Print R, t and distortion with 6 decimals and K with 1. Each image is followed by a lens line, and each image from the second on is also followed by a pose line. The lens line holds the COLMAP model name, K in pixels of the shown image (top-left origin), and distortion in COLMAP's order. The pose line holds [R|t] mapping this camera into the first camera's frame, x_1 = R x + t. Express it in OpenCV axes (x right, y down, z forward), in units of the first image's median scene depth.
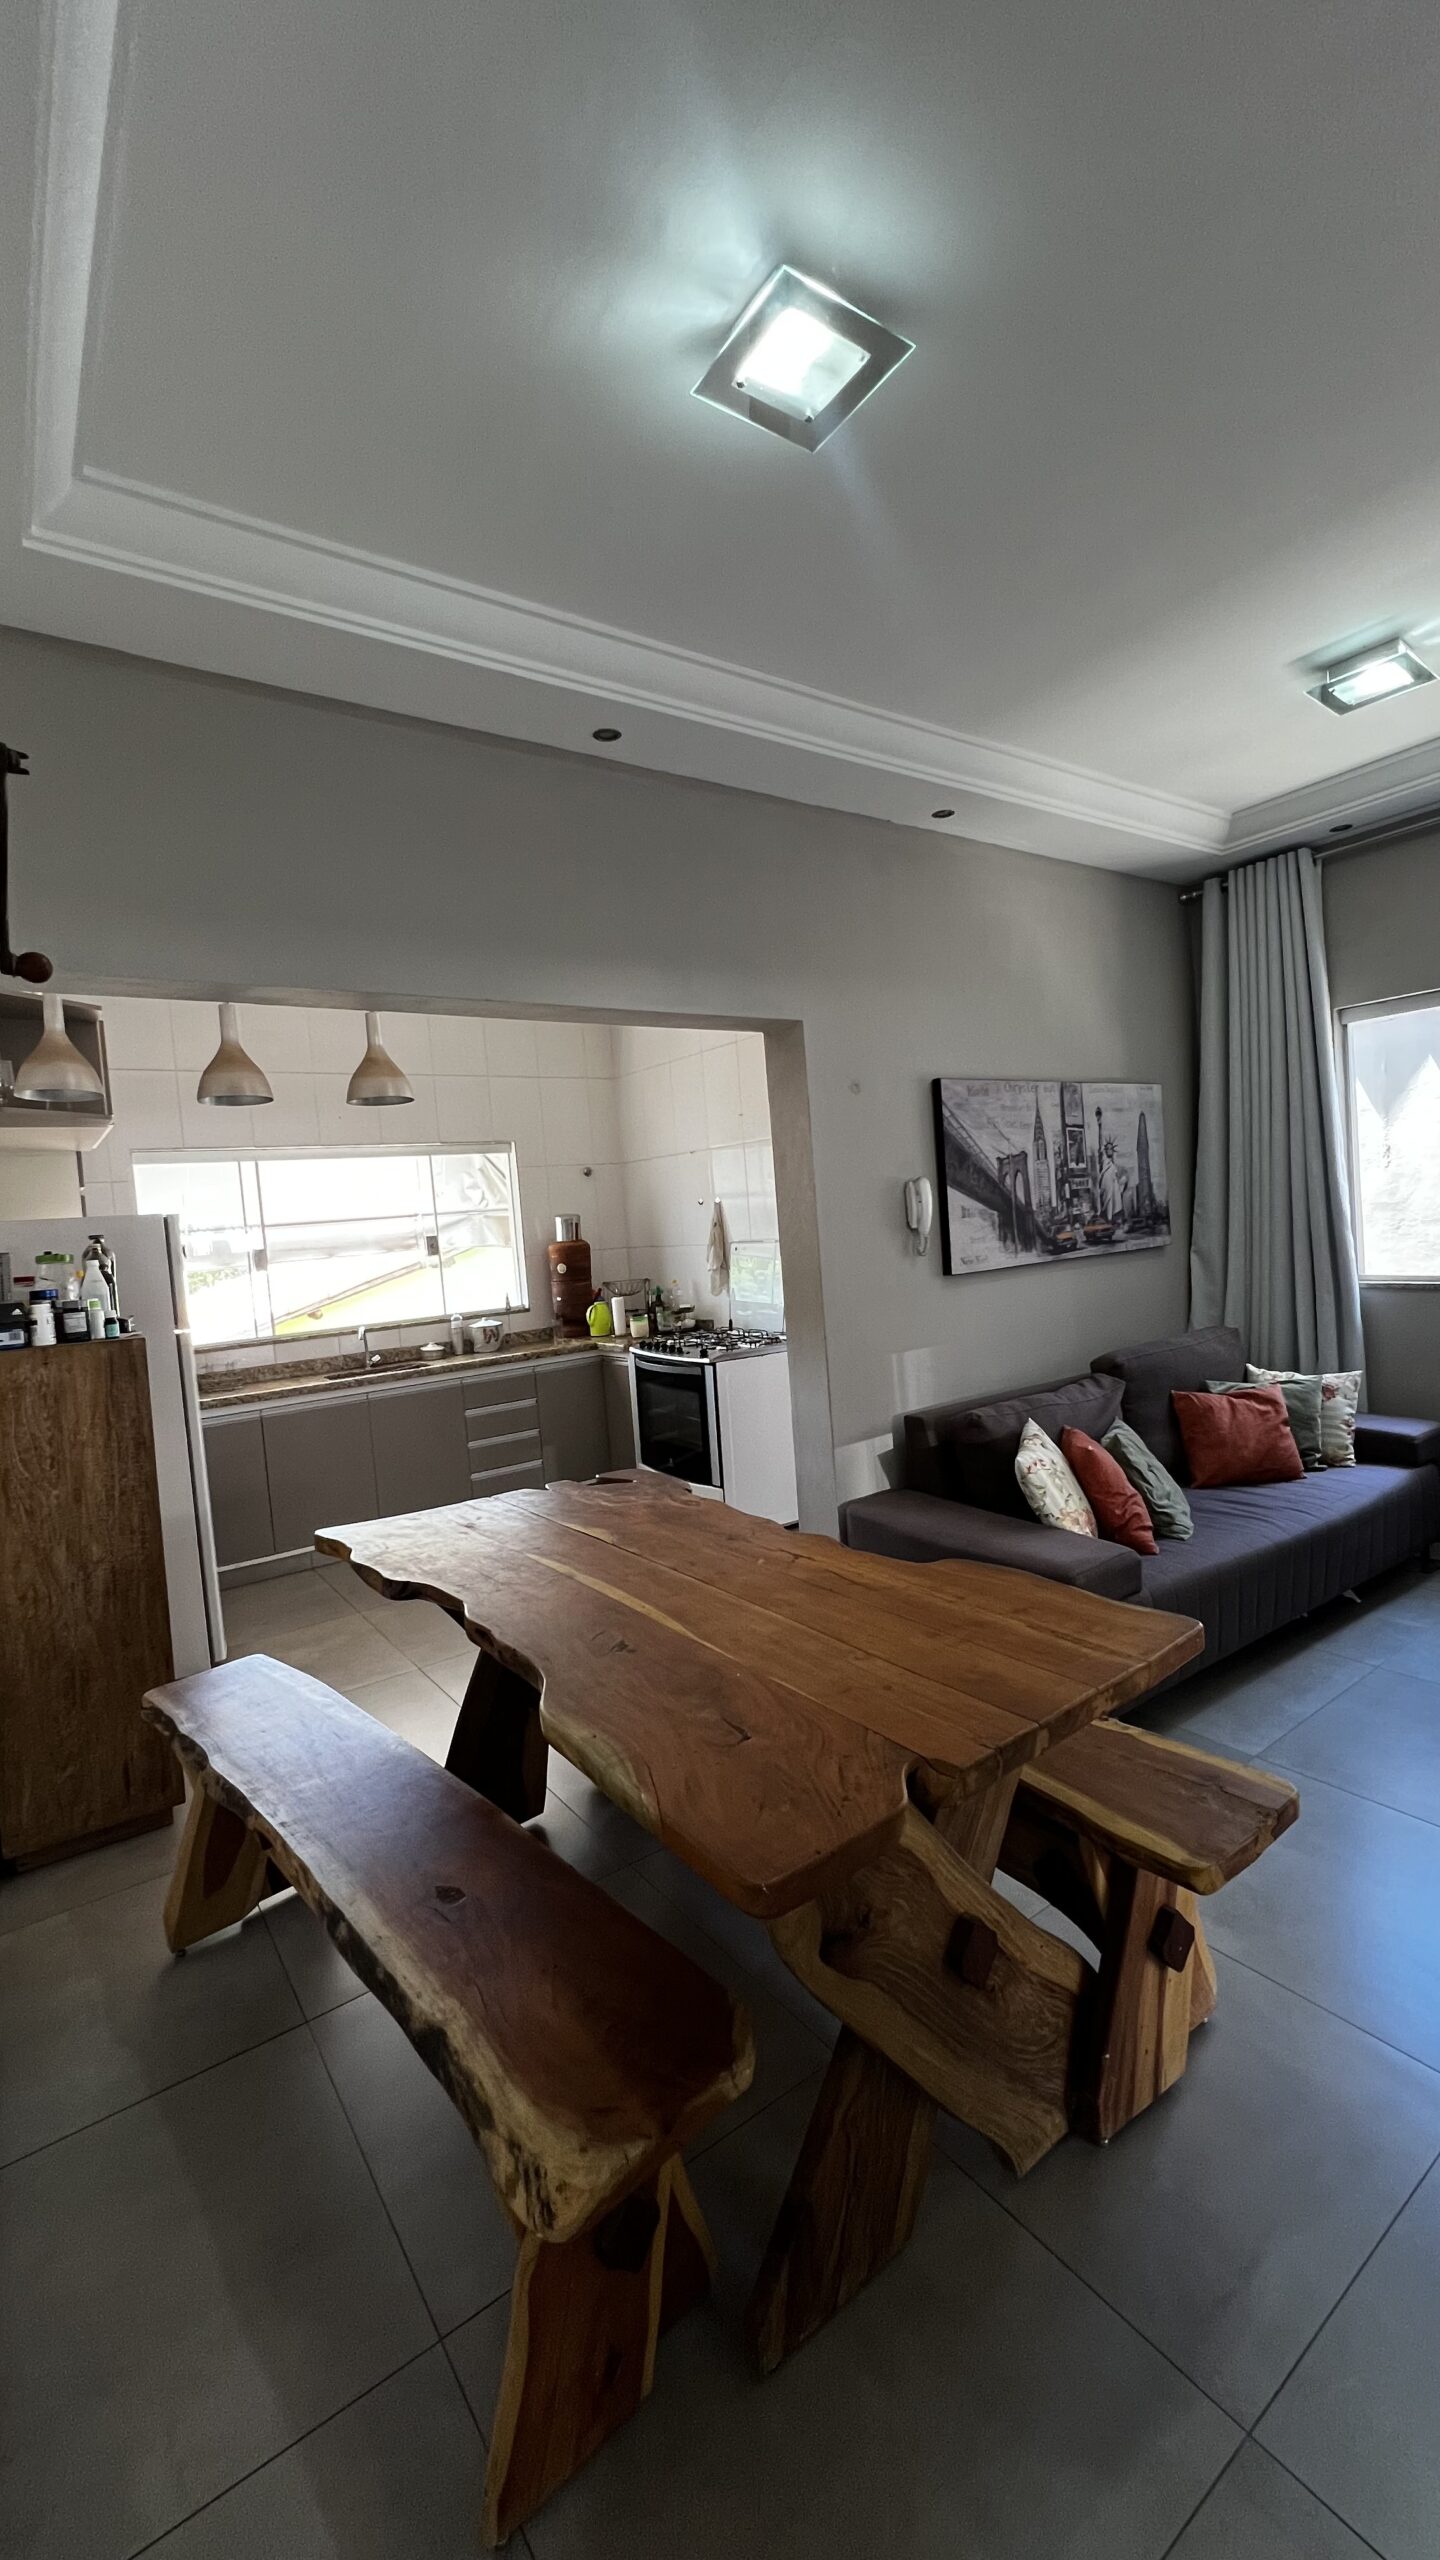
lens RADIAL K [[1026.4, 0, 720.4], [0, 1026.4, 1273.0], [0, 0, 1]] dist [-0.001403, -0.000105]
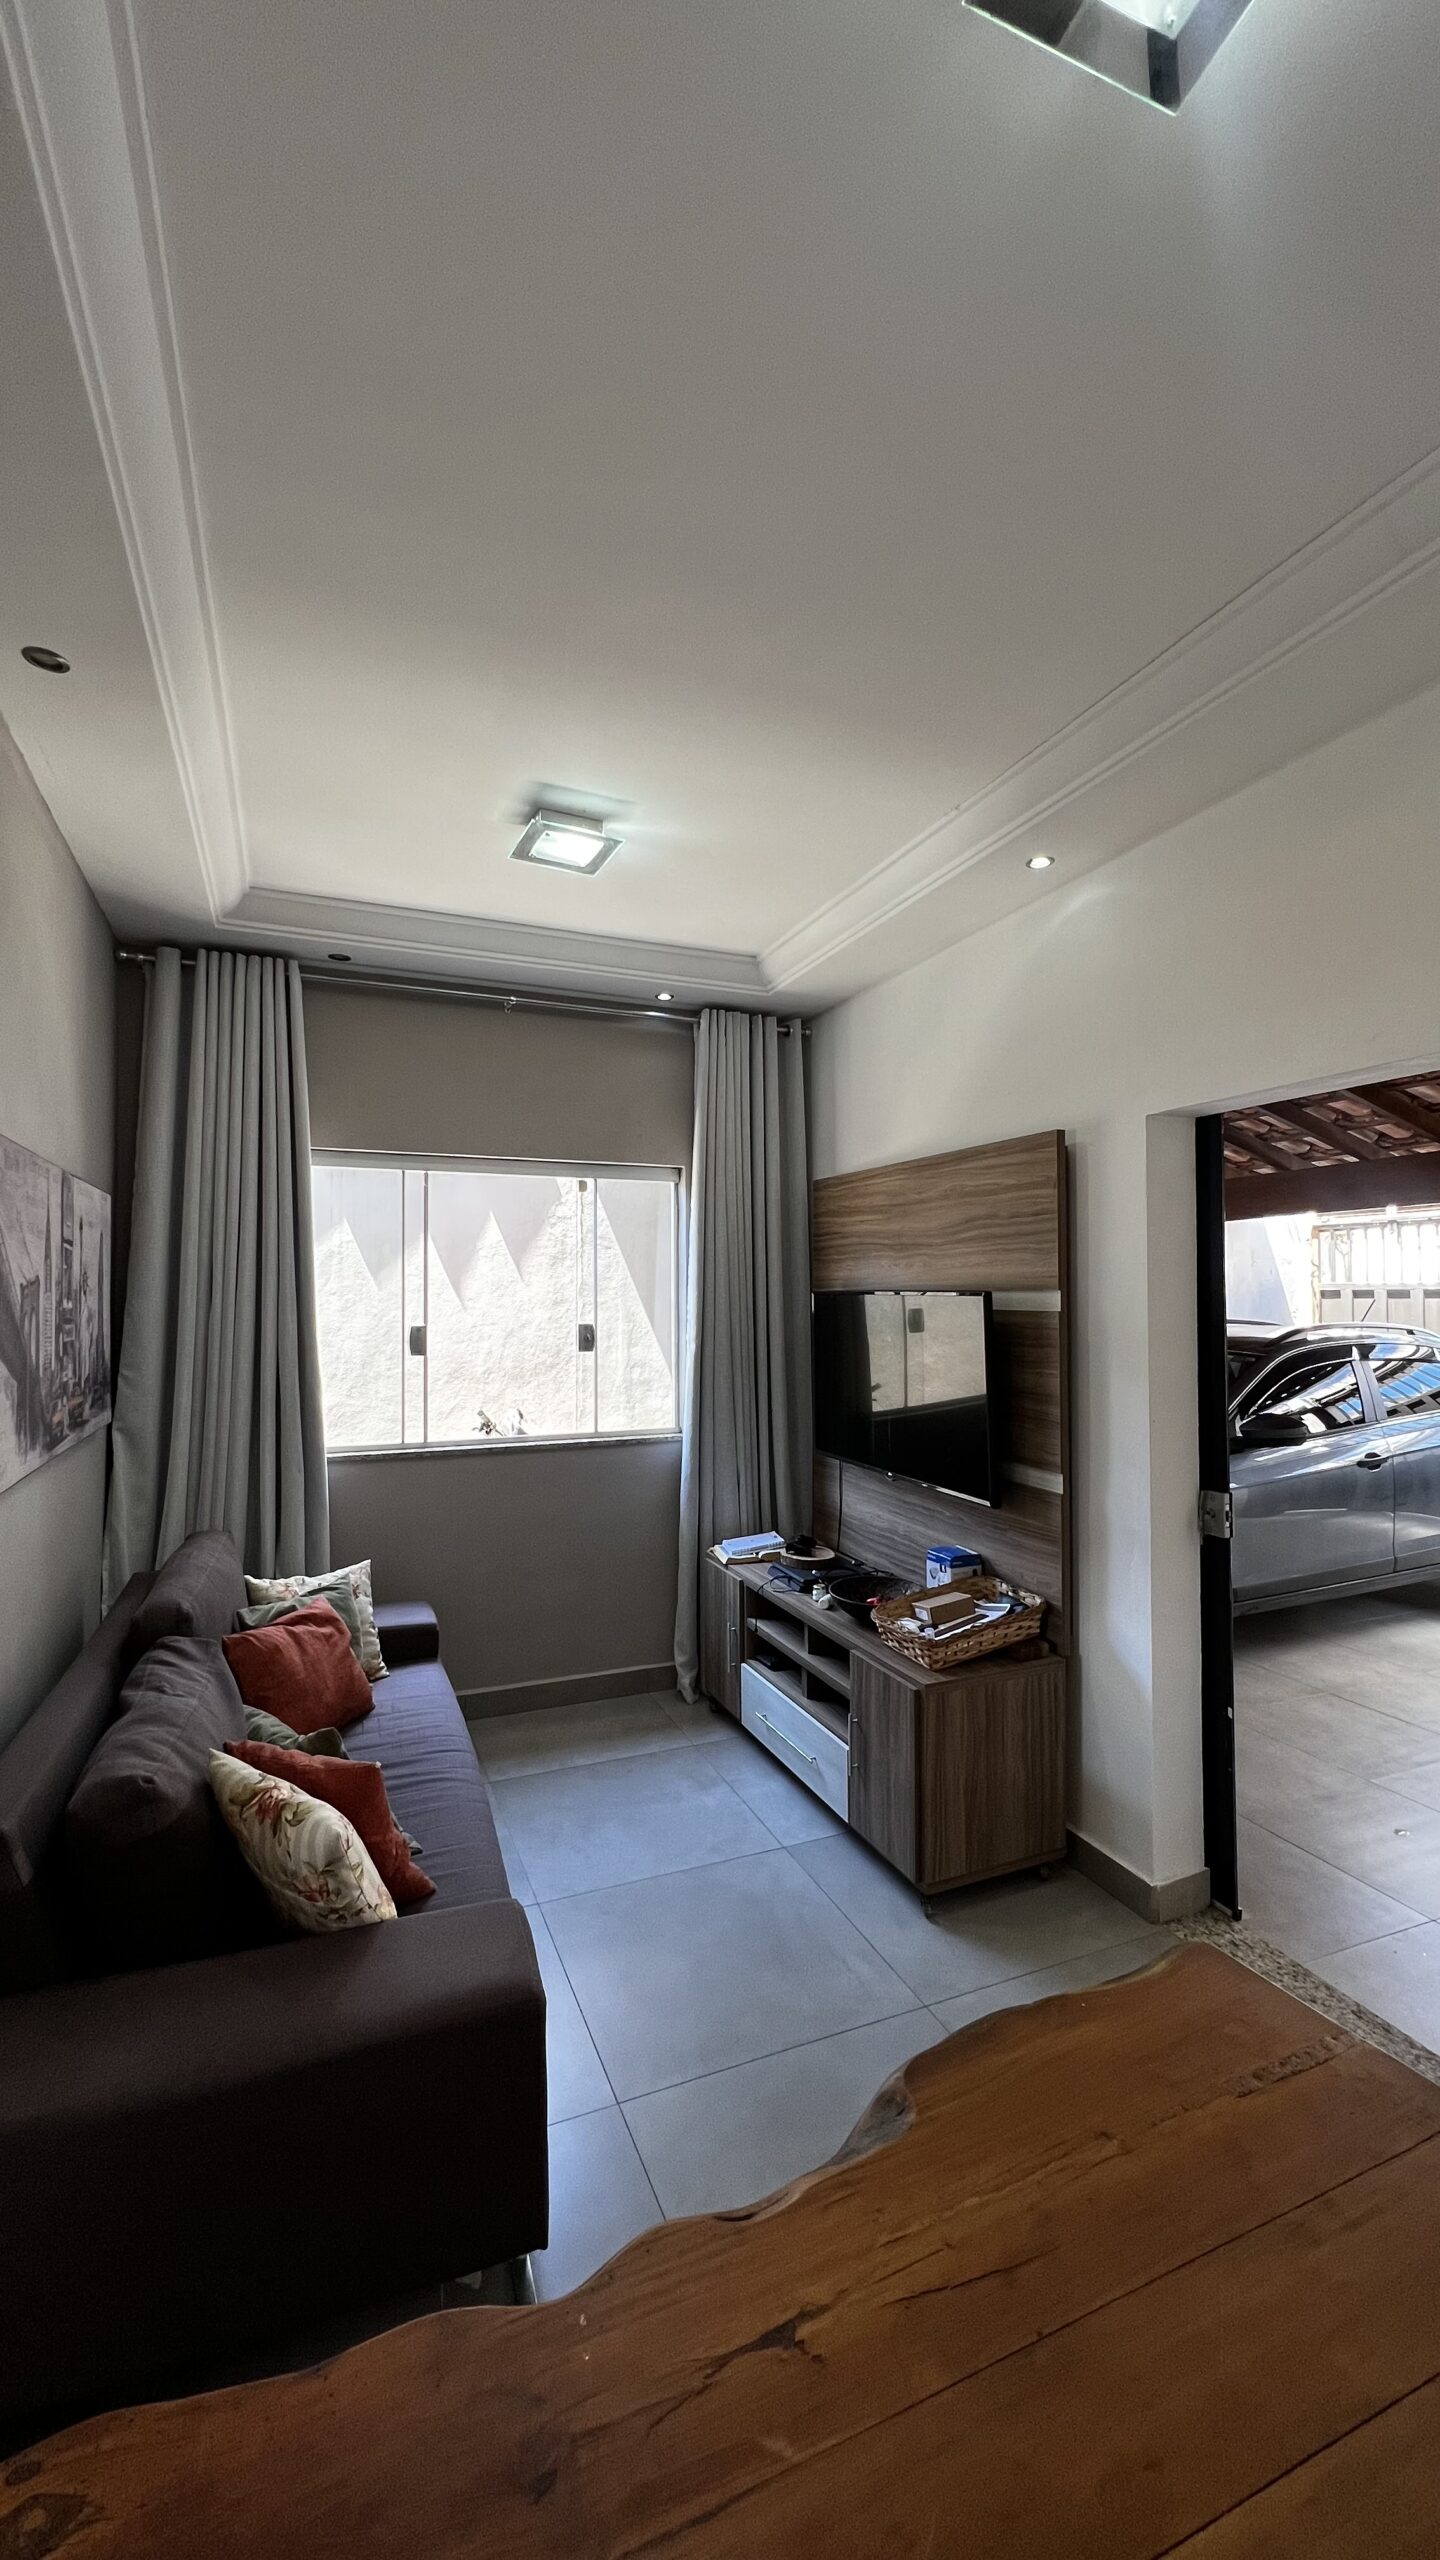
lens RADIAL K [[1026.4, 0, 720.4], [0, 1026.4, 1273.0], [0, 0, 1]] dist [-0.001403, -0.000105]
pose [[0.225006, 0.096942, 0.969523, -0.174782], [0.037970, 0.993410, -0.108143, -0.040347], [-0.973617, 0.061146, 0.219843, 0.468921]]
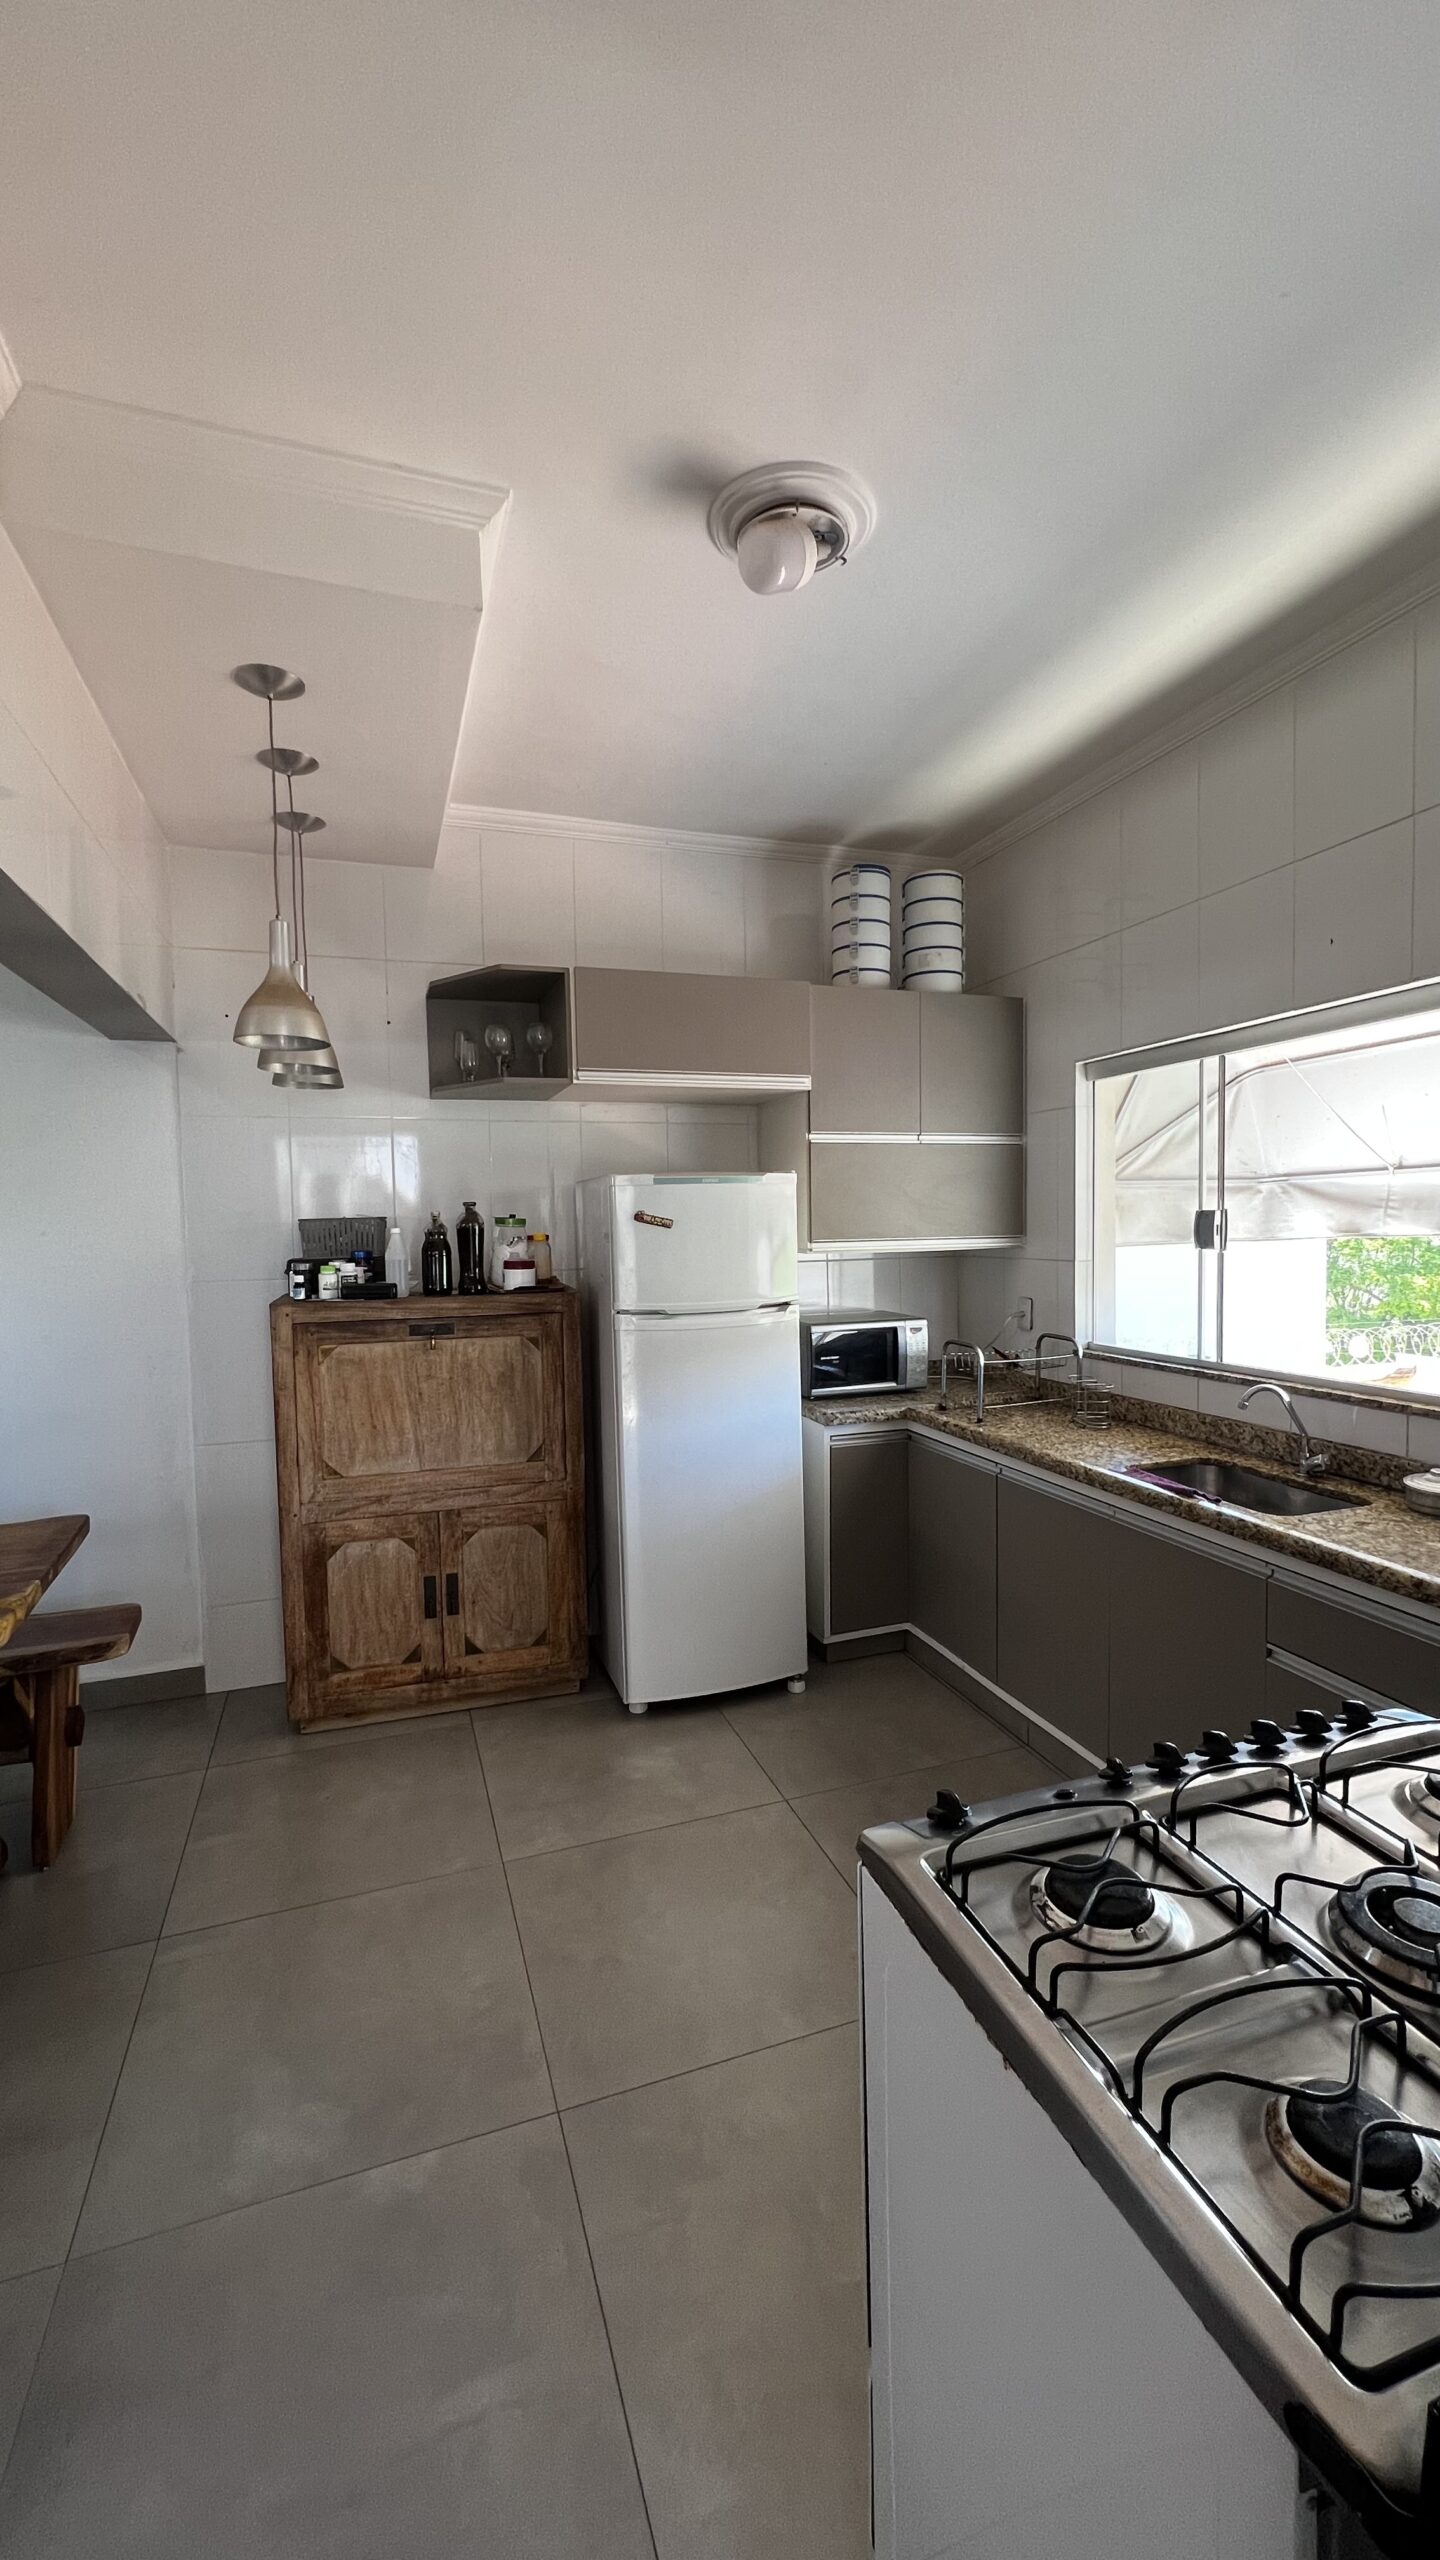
lens RADIAL K [[1020.4, 0, 721.0], [0, 1020.4, 1274.1], [0, 0, 1]] dist [-0.000220, 0.000393]
pose [[-0.275808, 0.128798, -0.952545, 0.228947], [-0.010850, 0.990502, 0.137072, -0.081815], [0.961152, 0.048140, -0.271791, 1.149725]]
